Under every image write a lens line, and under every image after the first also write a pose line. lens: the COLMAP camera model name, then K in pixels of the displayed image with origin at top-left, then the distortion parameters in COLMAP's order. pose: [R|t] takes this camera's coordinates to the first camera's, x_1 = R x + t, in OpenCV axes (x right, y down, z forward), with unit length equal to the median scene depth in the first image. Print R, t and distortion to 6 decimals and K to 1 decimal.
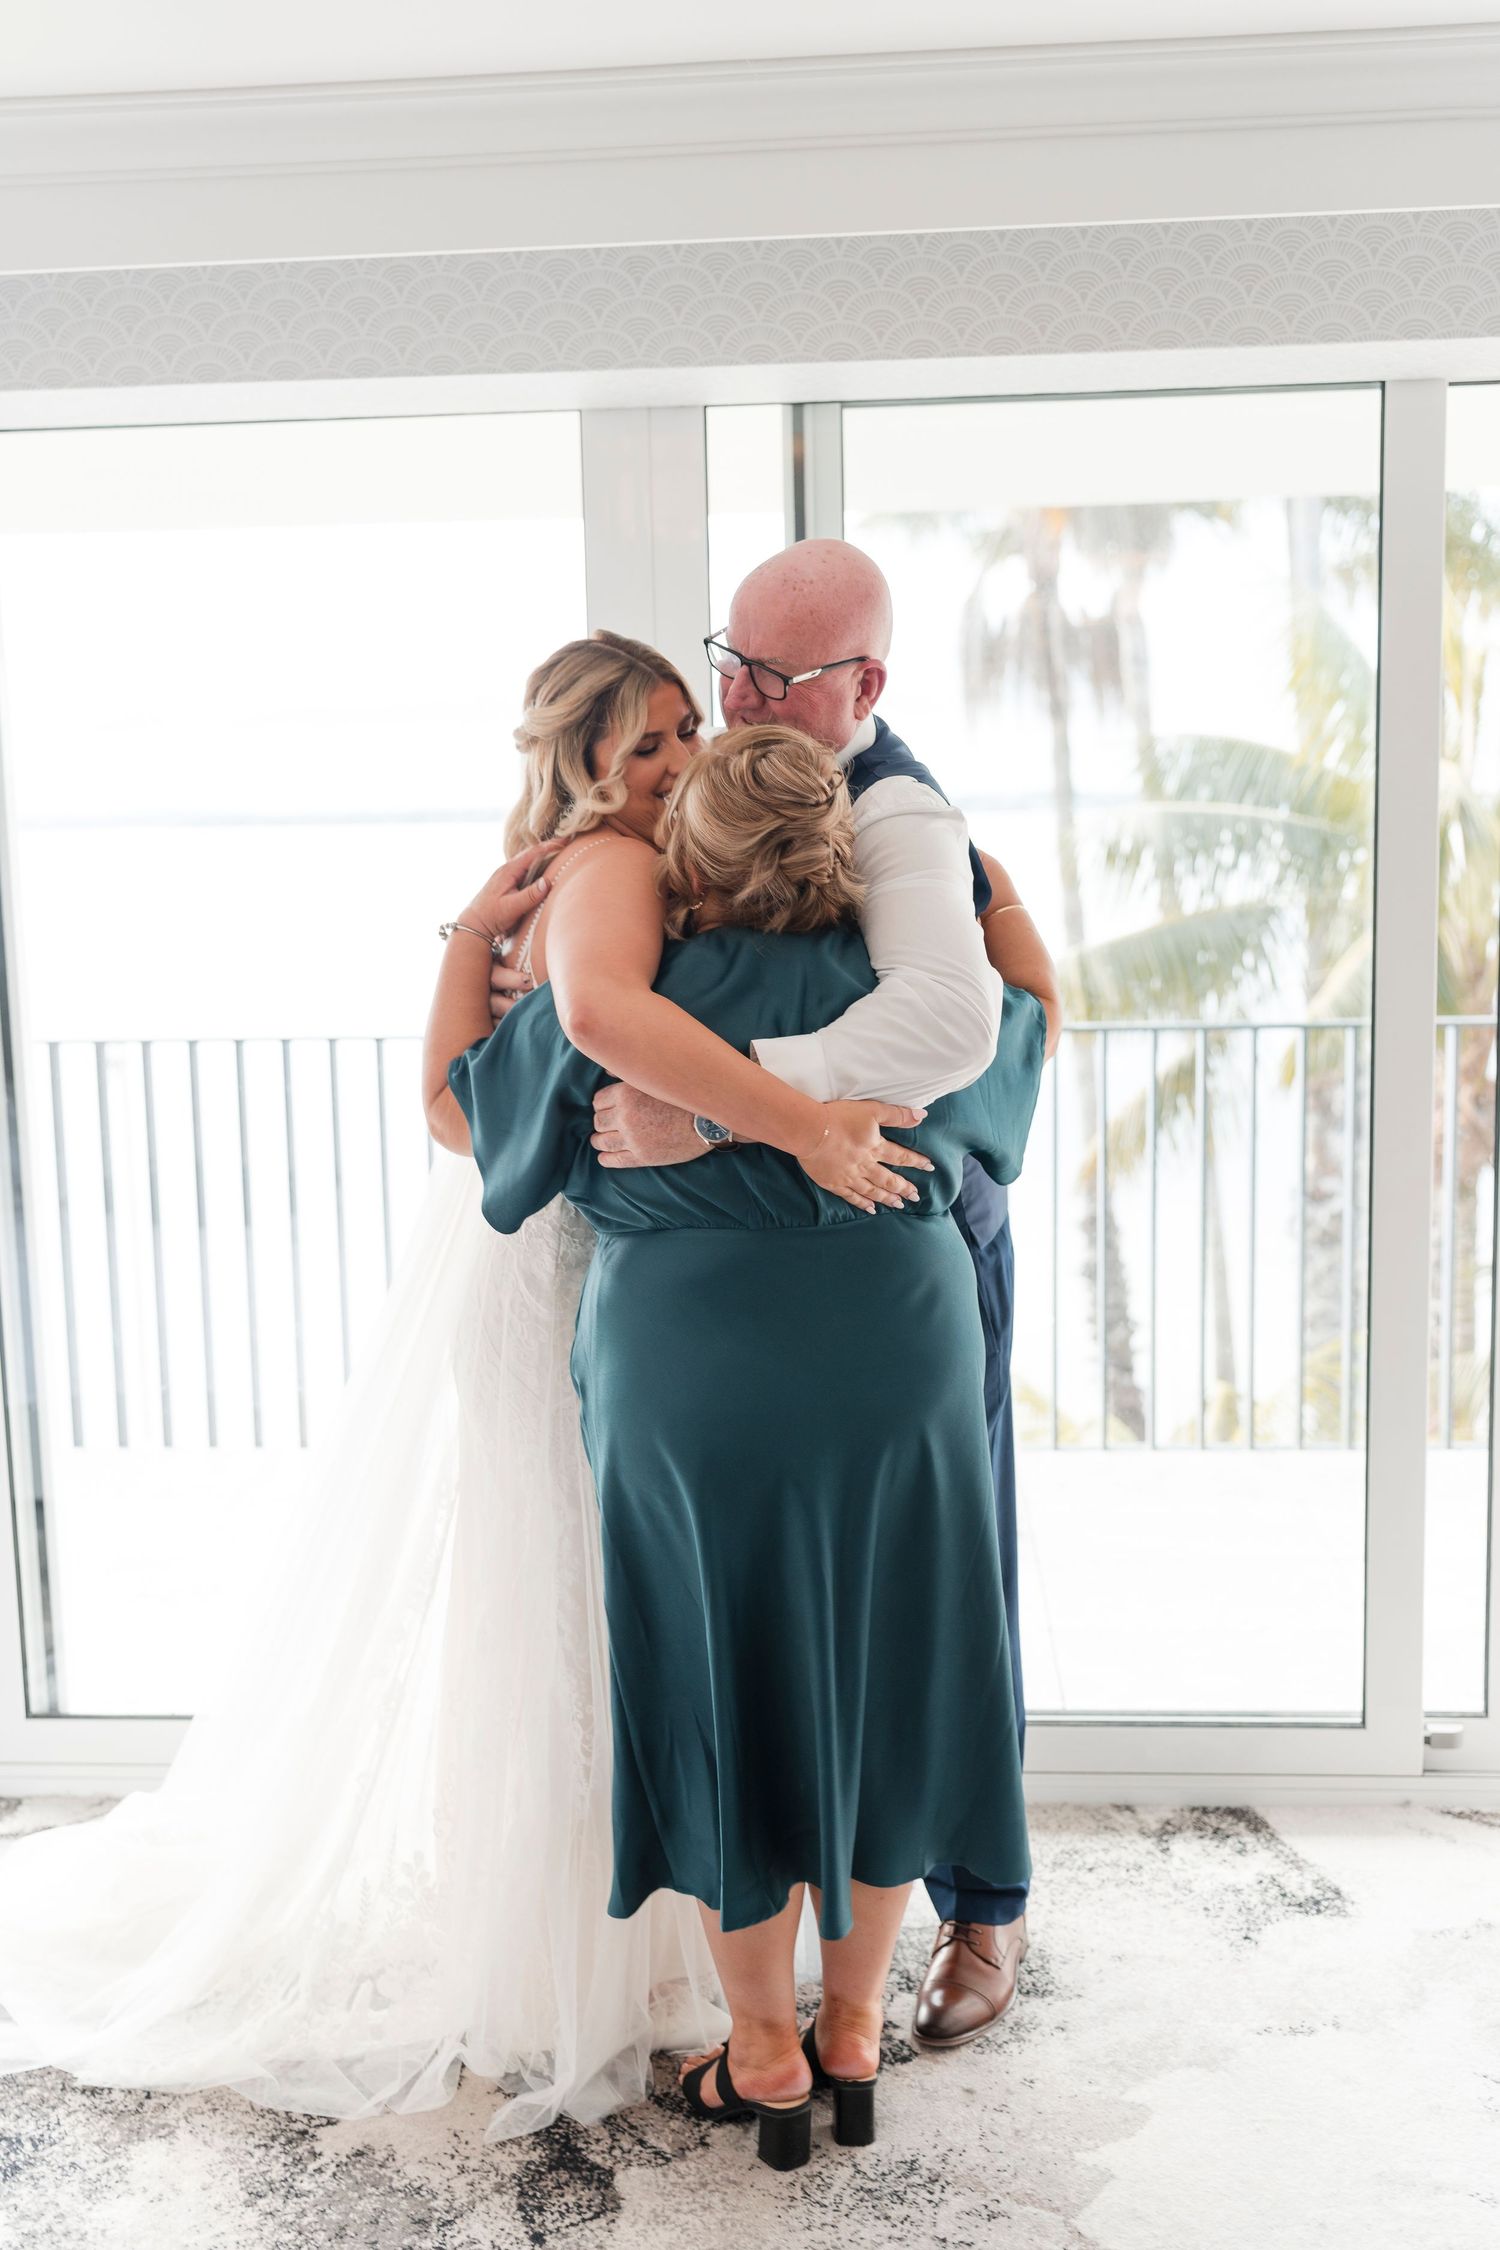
lens RADIAL K [[2136.3, 0, 750.0], [0, 2136.3, 1125.0], [0, 0, 1]] dist [-0.001559, -0.005775]
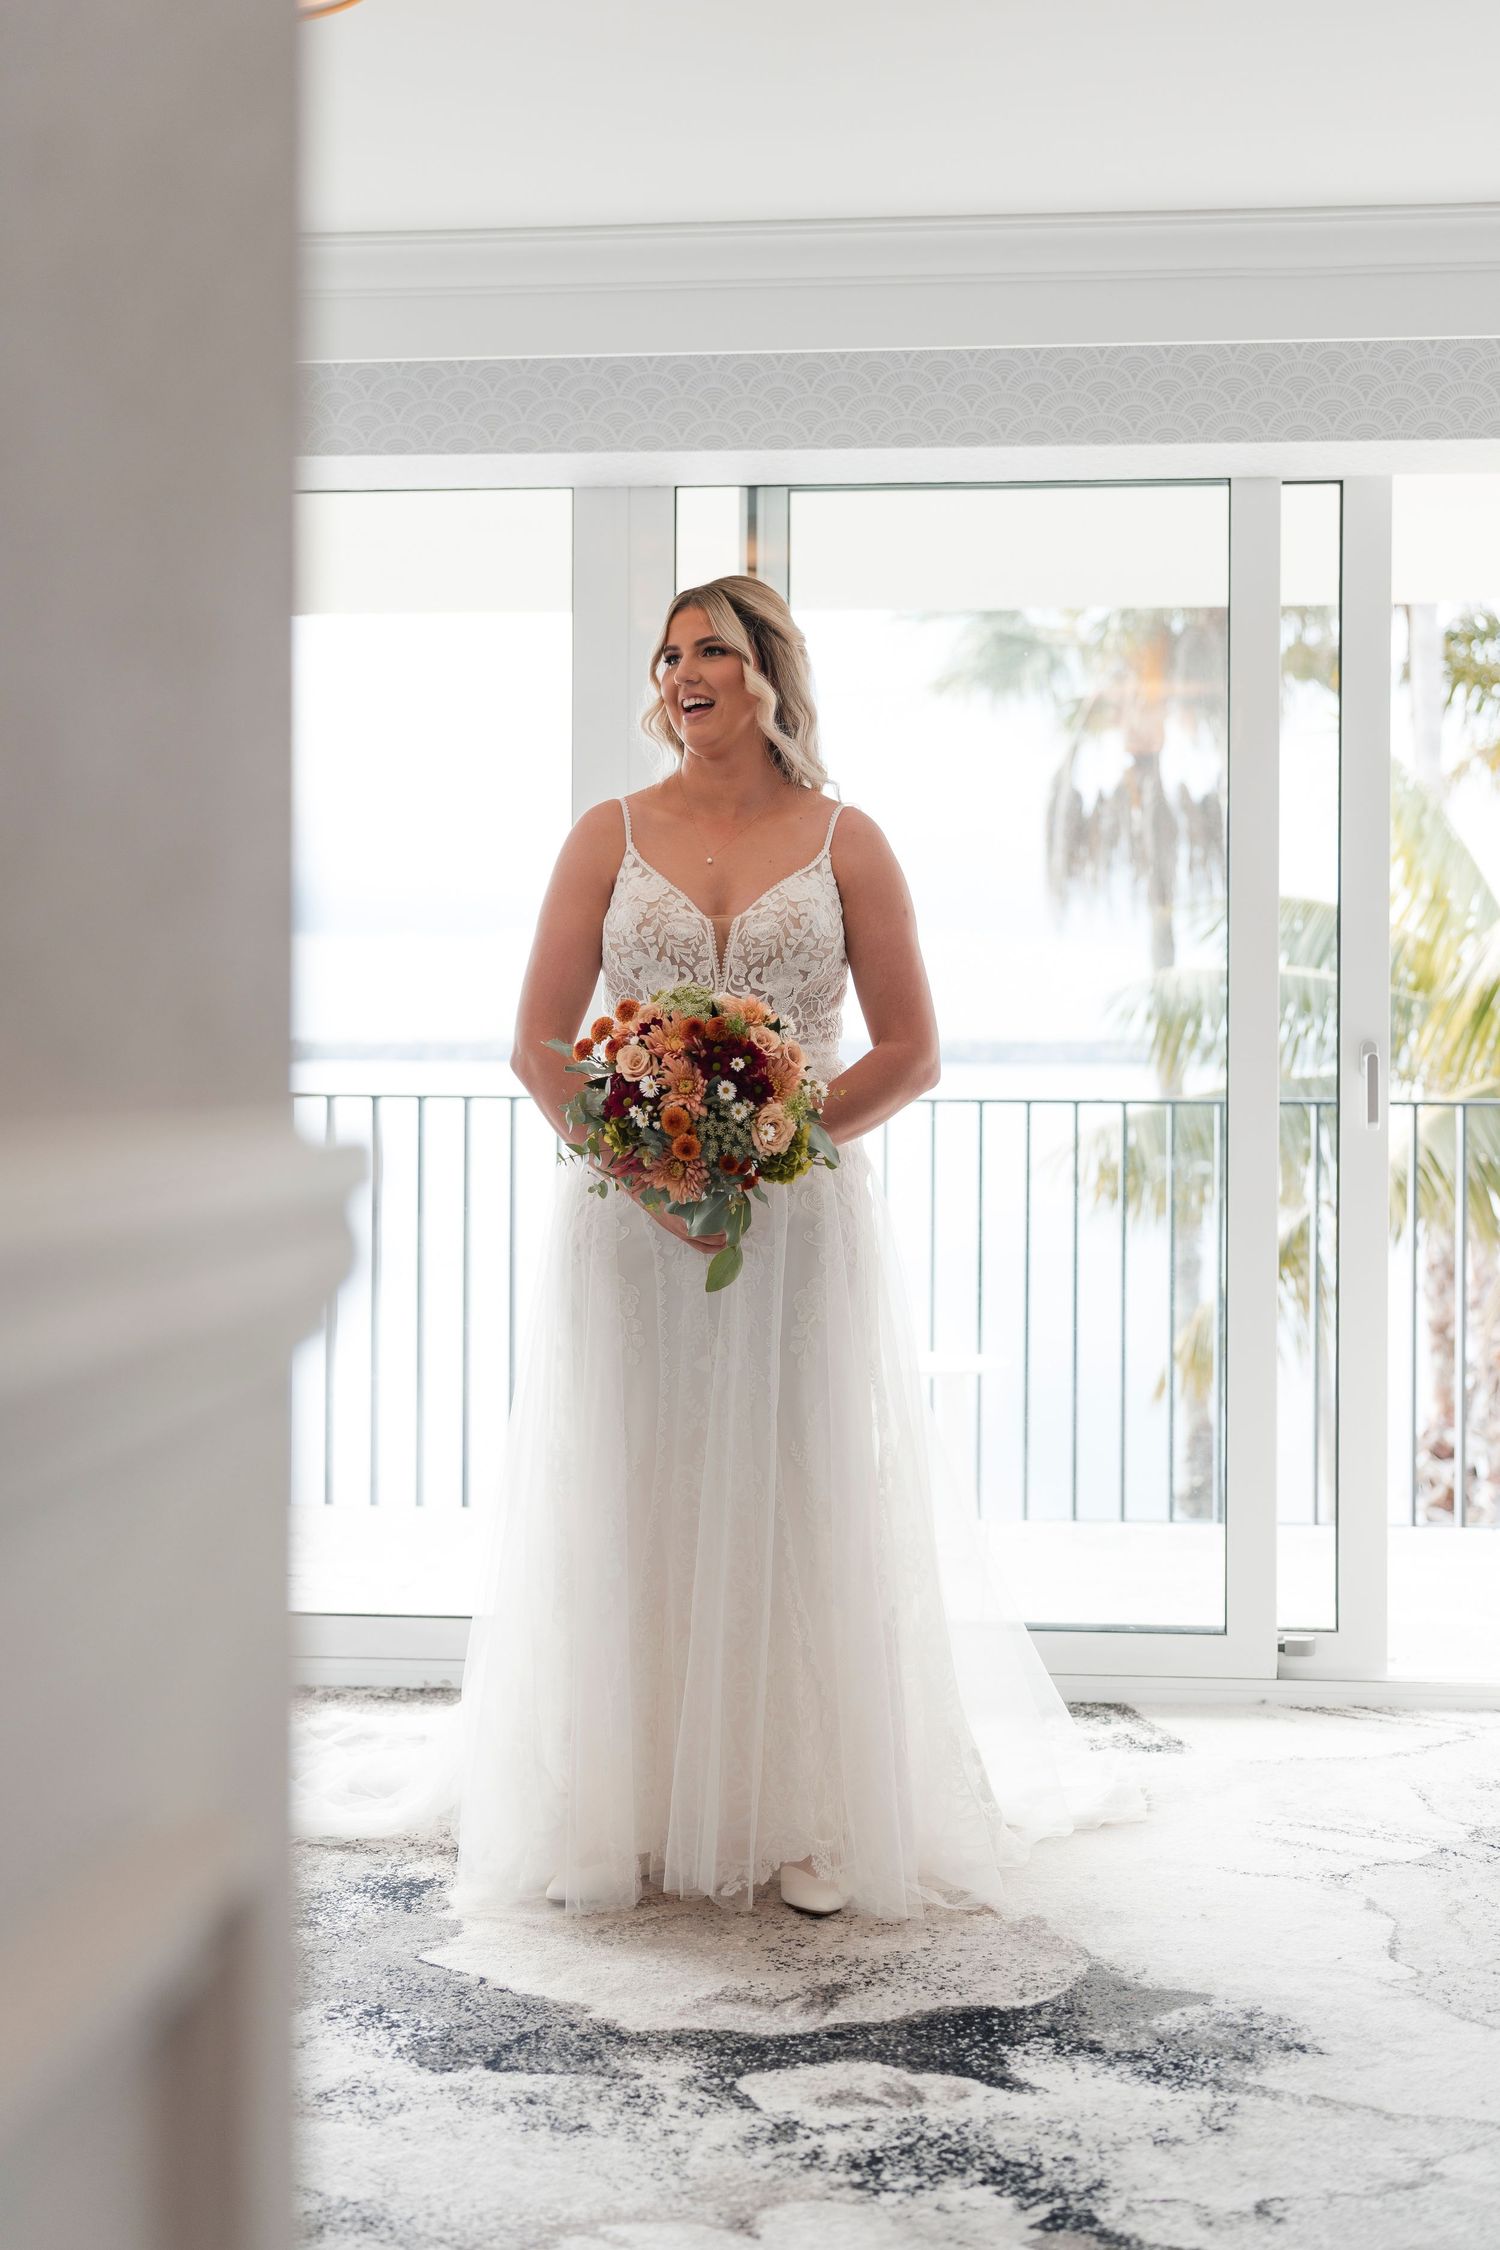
lens RADIAL K [[2698.4, 0, 750.0], [0, 2698.4, 1125.0], [0, 0, 1]] dist [-0.021622, 0.020236]
pose [[0.999515, 0.026391, -0.016526, 0.055514], [-0.028075, 0.993348, -0.111676, 0.188667], [0.013469, 0.112086, 0.993607, -0.466455]]
